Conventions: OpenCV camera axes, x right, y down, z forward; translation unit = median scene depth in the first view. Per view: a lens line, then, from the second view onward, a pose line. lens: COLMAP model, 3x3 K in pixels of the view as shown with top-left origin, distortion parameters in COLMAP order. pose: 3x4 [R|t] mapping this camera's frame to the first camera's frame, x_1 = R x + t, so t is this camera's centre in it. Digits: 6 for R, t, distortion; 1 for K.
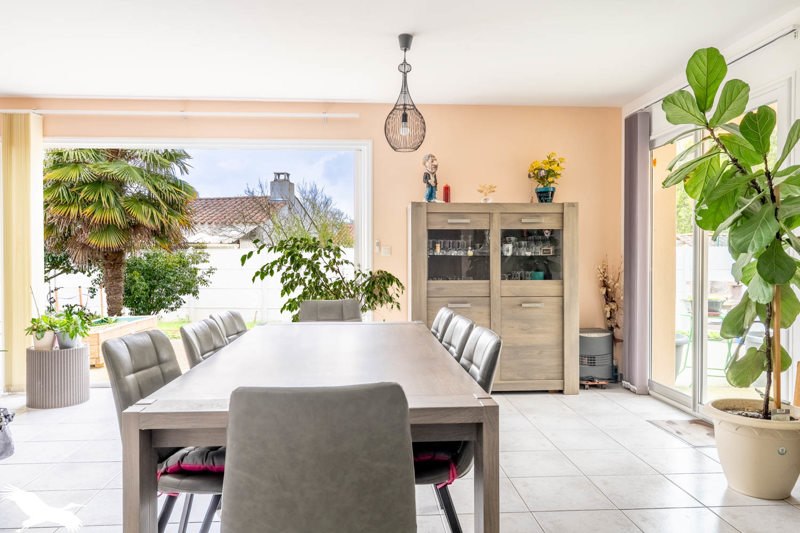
lens RADIAL K [[516.3, 0, 401.1], [0, 516.3, 263.7], [0, 0, 1]] dist [0.003394, -0.000340]
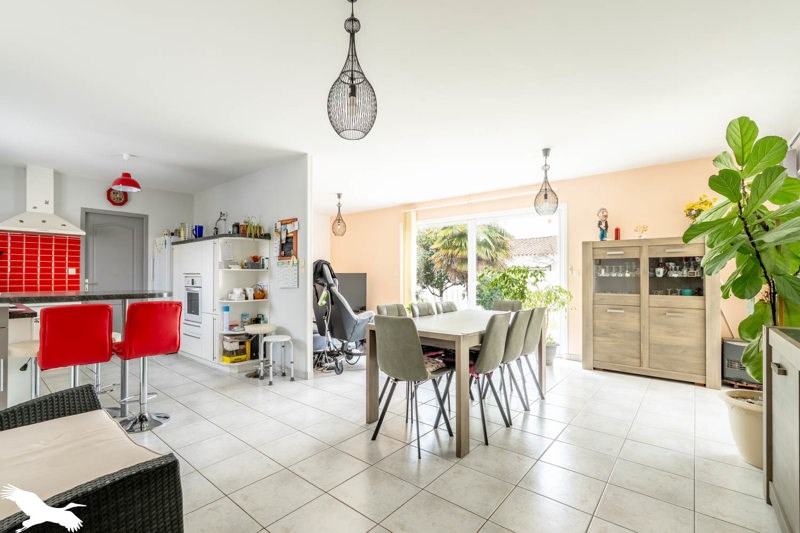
lens RADIAL K [[358.1, 0, 399.7], [0, 358.1, 271.7], [0, 0, 1]] dist [0.000786, 0.000171]
pose [[0.716272, -0.006121, -0.697795, 0.374146], [-0.011895, 0.999709, -0.020979, -0.001191], [0.697720, 0.023327, 0.715991, -0.141215]]
